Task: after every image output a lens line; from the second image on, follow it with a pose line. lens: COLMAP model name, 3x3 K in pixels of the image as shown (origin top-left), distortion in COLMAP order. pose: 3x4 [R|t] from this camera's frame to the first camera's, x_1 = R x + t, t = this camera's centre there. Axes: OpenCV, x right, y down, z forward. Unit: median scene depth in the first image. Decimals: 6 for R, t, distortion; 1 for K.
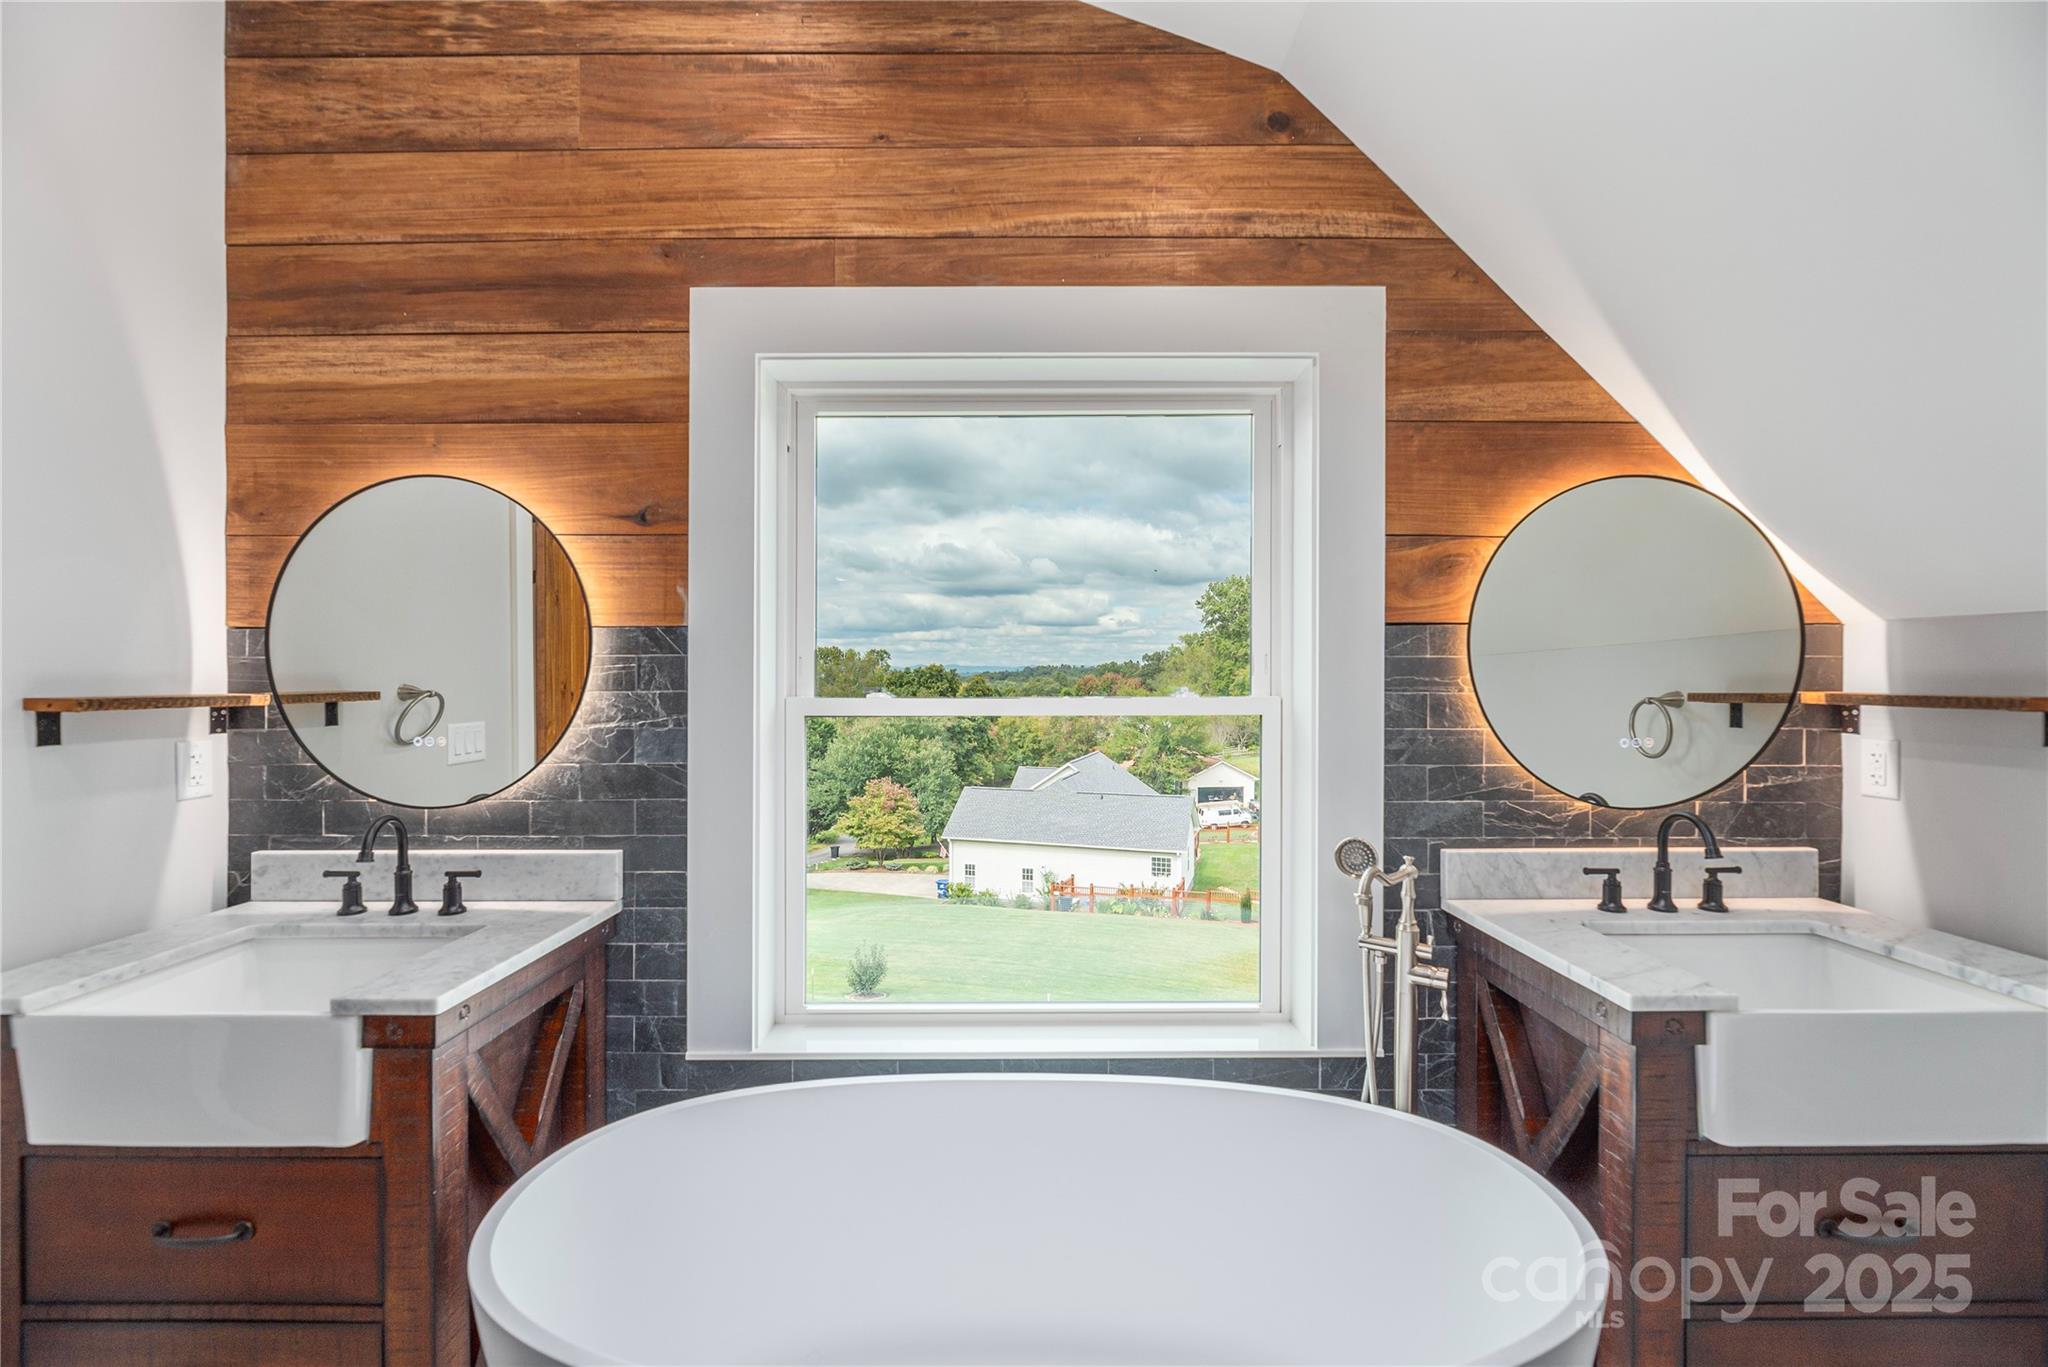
lens RADIAL K [[844.1, 0, 1008.6], [0, 844.1, 683.8], [0, 0, 1]] dist [-0.001871, 0.000131]
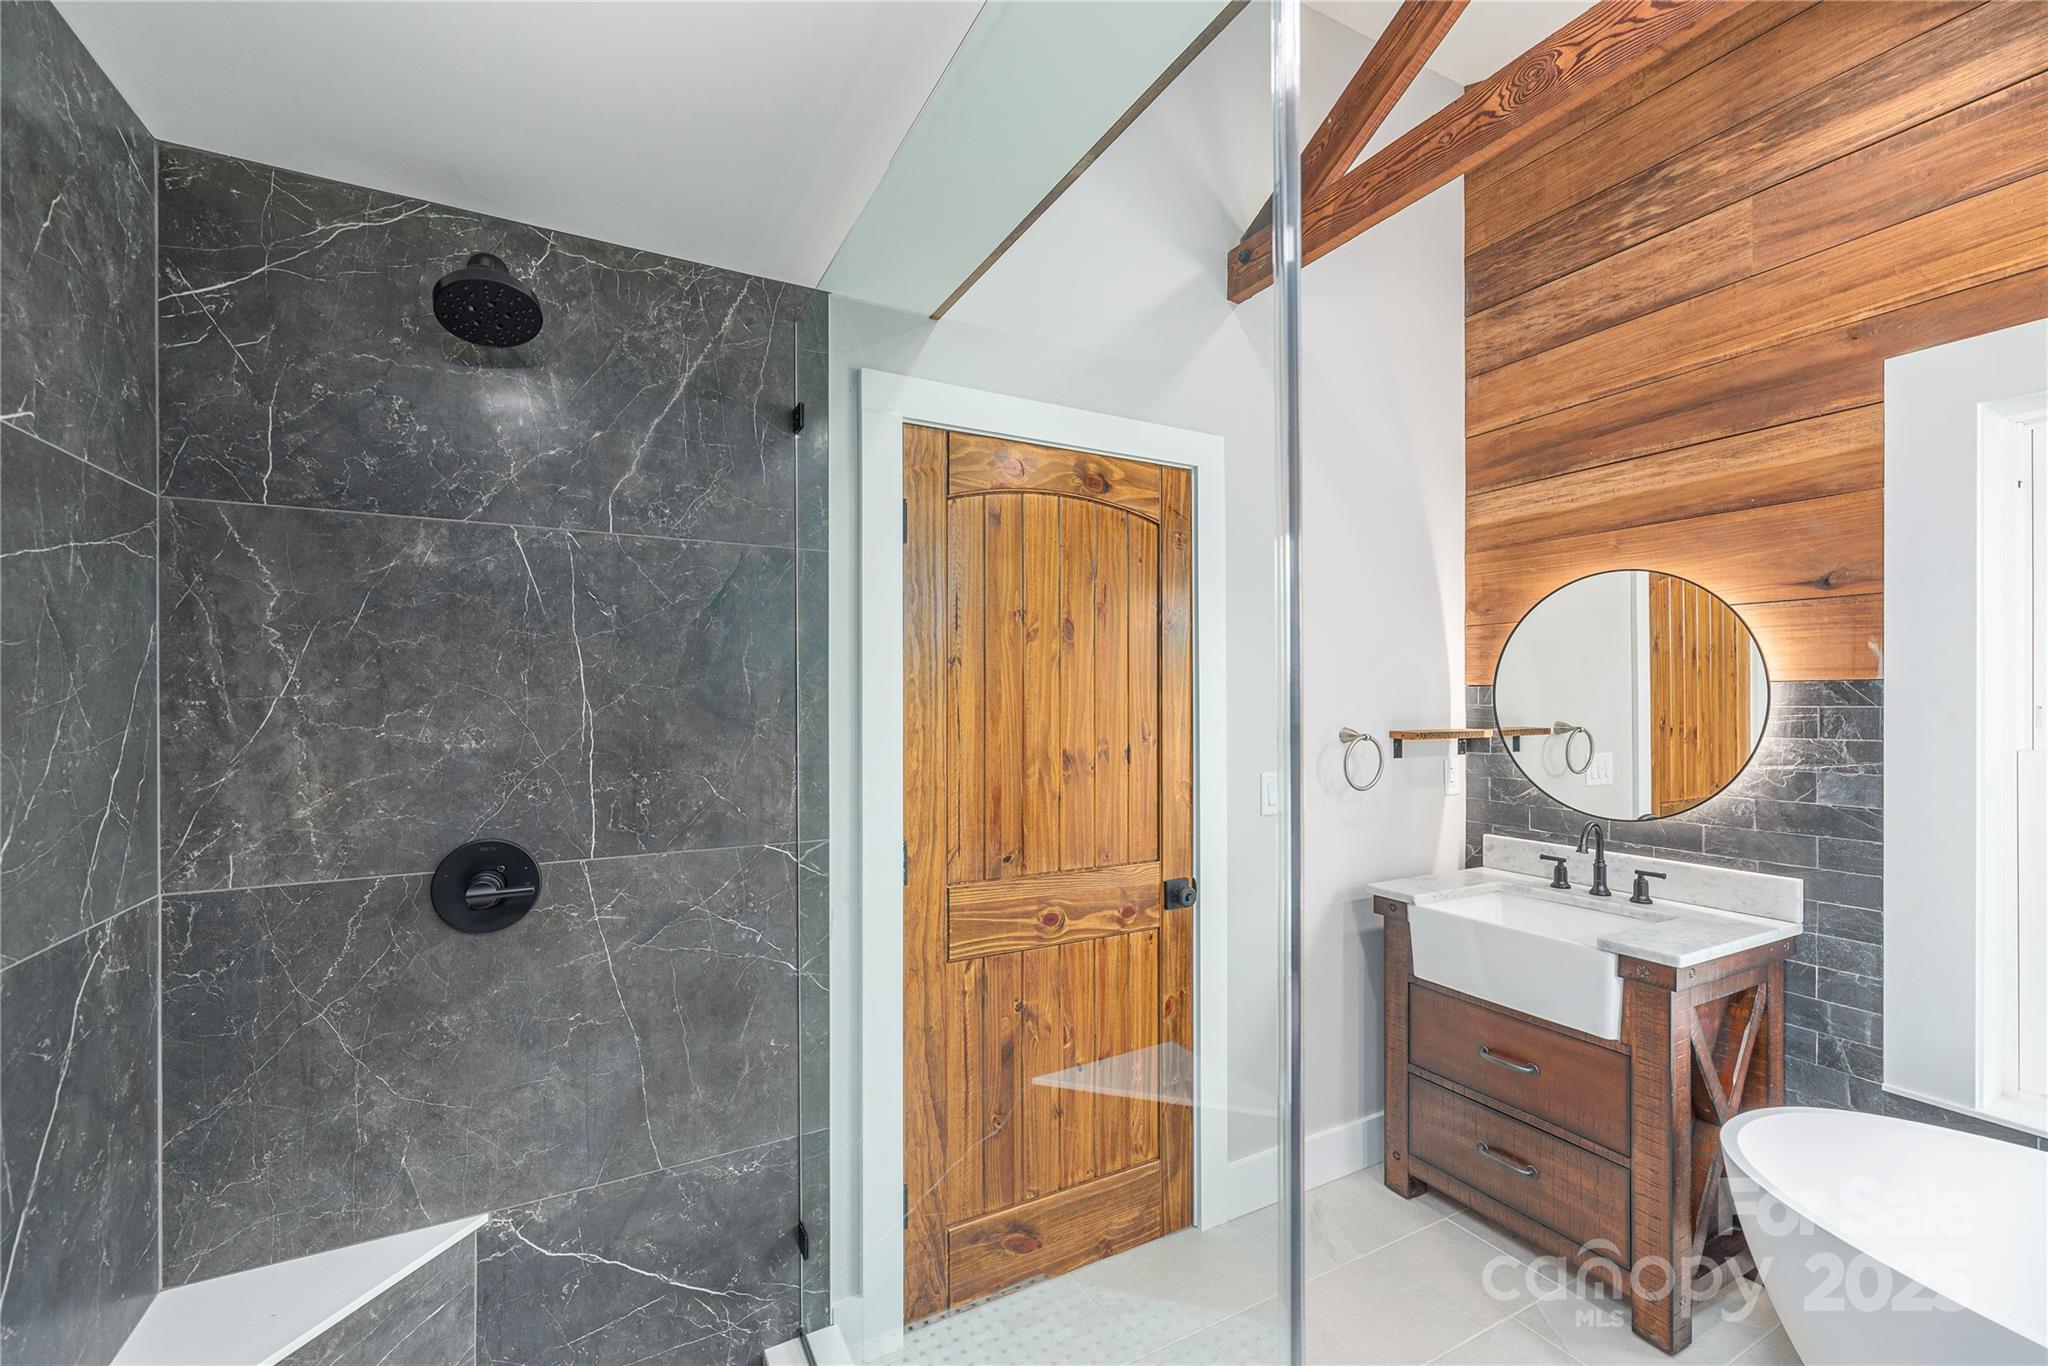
lens RADIAL K [[832.0, 0, 1020.6], [0, 832.0, 692.1], [0, 0, 1]] dist [0.000259, 0.000151]
pose [[0.483033, -0.005551, -0.875584, 0.011367], [-0.006705, 0.999927, -0.010038, -0.034706], [0.875576, 0.010720, 0.482961, -0.450436]]
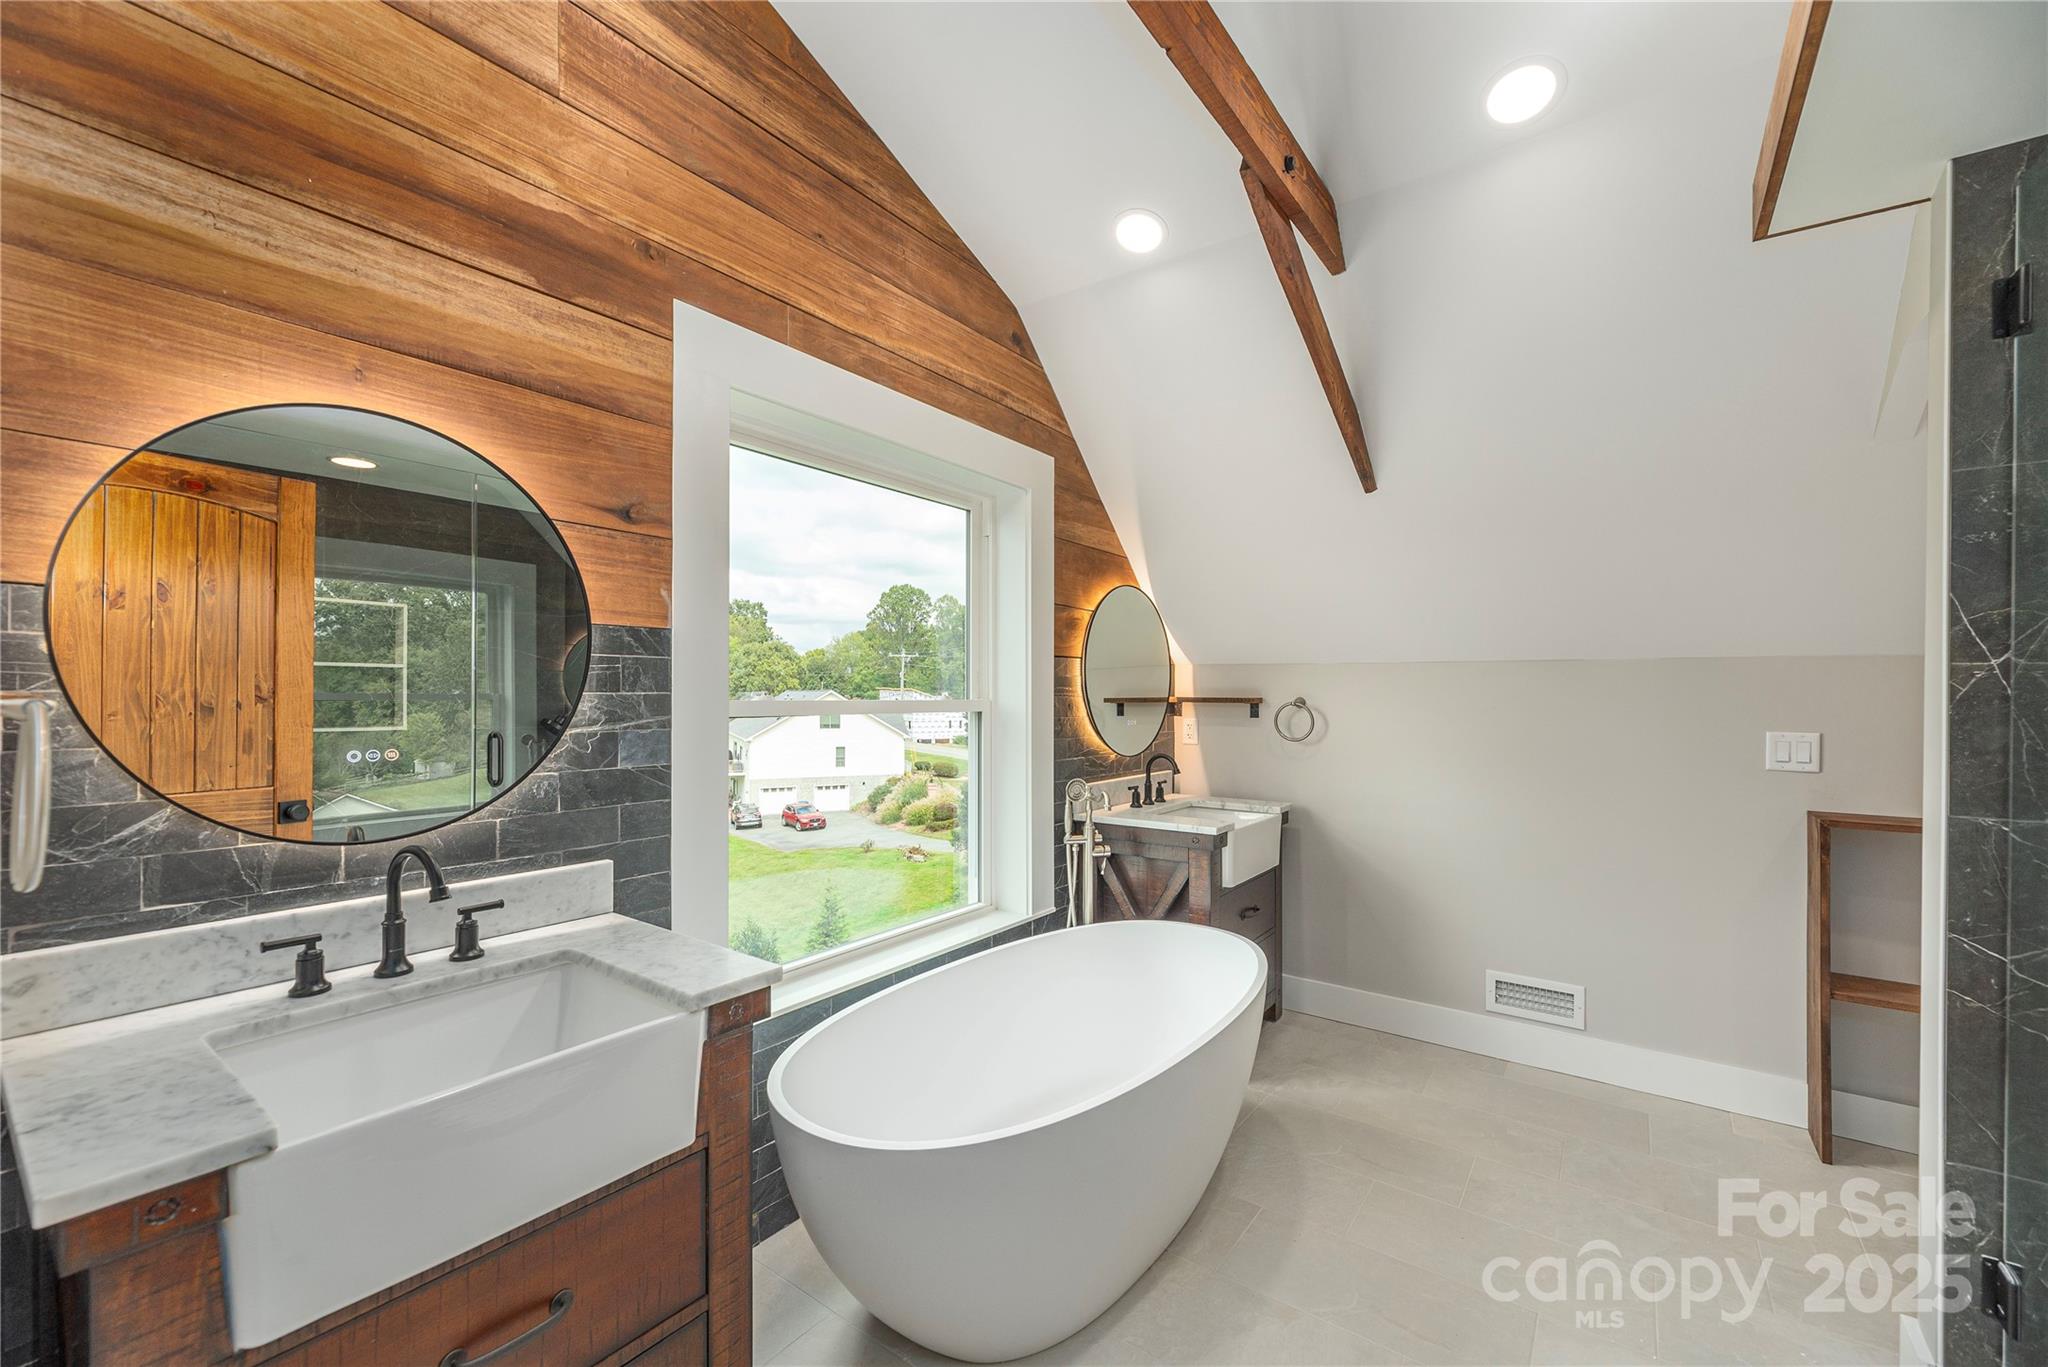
lens RADIAL K [[832.0, 0, 1020.6], [0, 832.0, 692.6], [0, 0, 1]] dist [0.000259, 0.000151]
pose [[0.587975, 0.006800, 0.808850, -0.942203], [0.001007, 0.999958, -0.009138, 0.017824], [-0.808878, 0.006188, 0.587944, 0.070309]]
